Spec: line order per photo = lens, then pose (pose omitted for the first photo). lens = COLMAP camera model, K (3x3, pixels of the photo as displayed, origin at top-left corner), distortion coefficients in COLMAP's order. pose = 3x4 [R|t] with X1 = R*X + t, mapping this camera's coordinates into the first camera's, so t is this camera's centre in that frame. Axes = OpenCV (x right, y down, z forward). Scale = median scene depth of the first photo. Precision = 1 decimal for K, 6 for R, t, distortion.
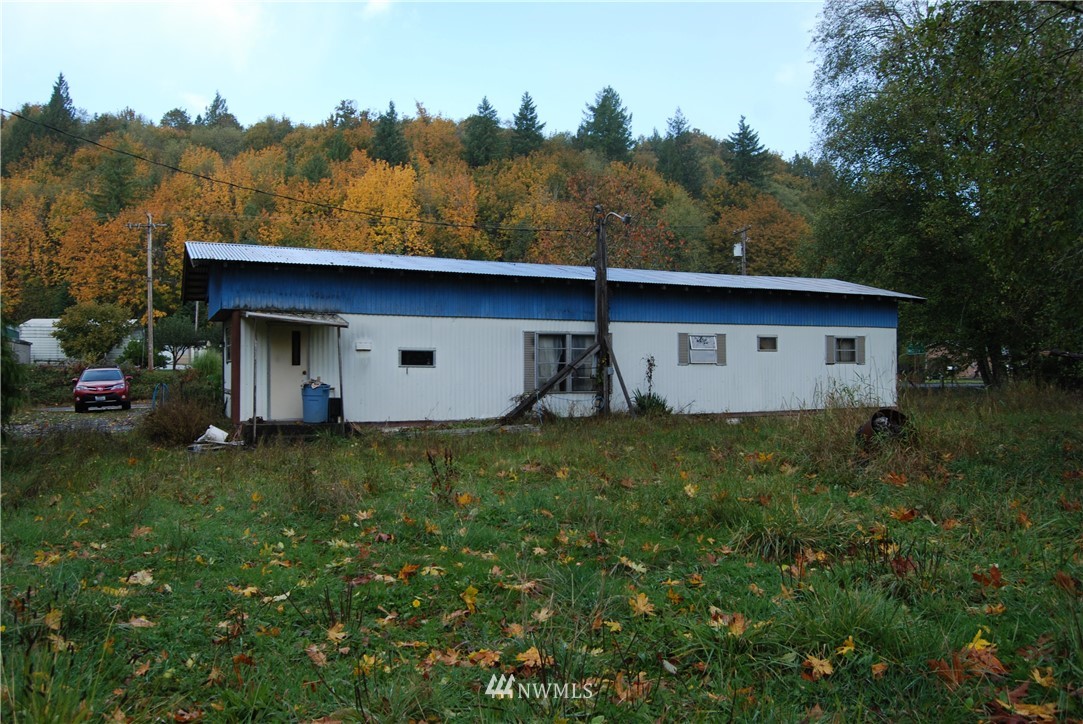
lens RADIAL K [[867.0, 0, 526.3], [0, 867.0, 366.6], [0, 0, 1]] dist [-0.067568, 0.017883]
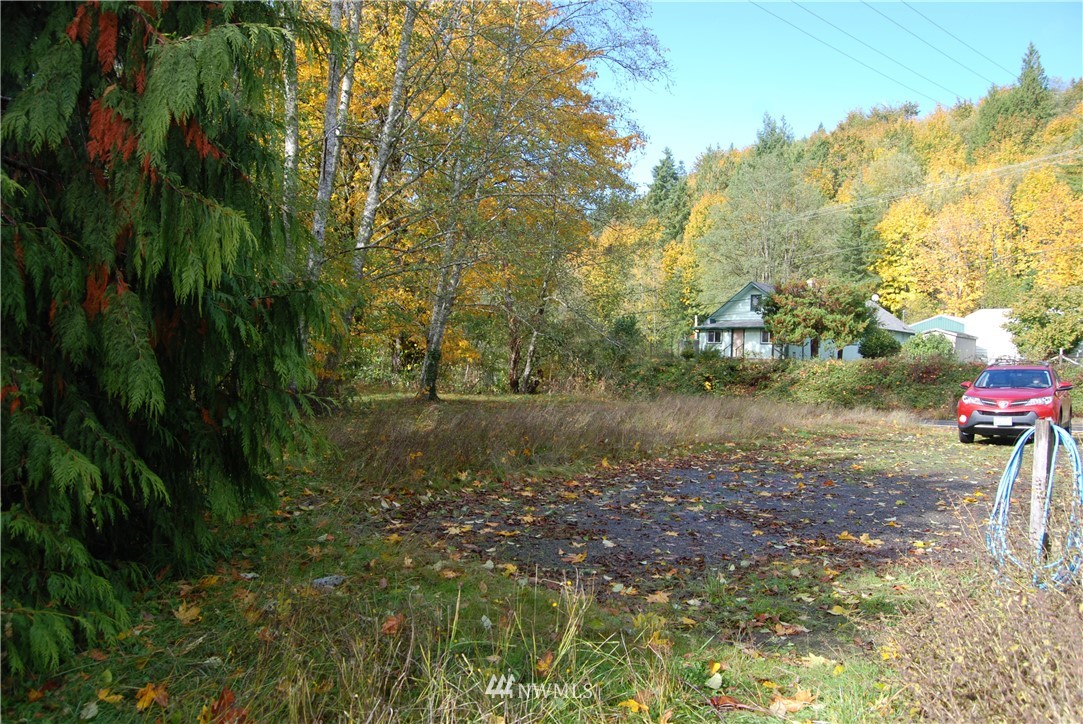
lens RADIAL K [[867.0, 0, 537.0], [0, 867.0, 362.1], [0, 0, 1]] dist [-0.067568, 0.017883]
pose [[0.508121, 0.019587, -0.861063, -0.266415], [-0.026795, 0.999617, 0.006927, 0.008690], [0.860869, 0.019552, 0.508452, 0.664663]]
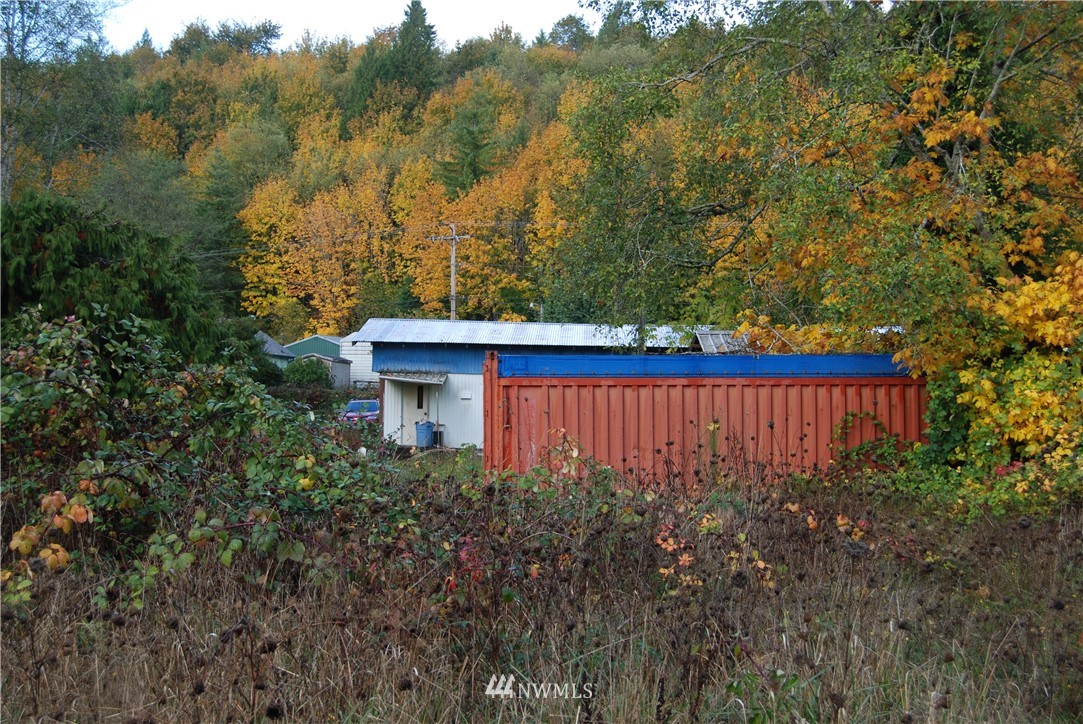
lens RADIAL K [[1480.1, 0, 545.6], [0, 1480.1, 362.0], [0, 0, 1]] dist [0.005501, 0.000000]
pose [[0.906578, 0.006888, -0.421982, 0.776979], [-0.012530, 0.999865, -0.010600, -0.044128], [0.421852, 0.014897, 0.906542, -0.949459]]
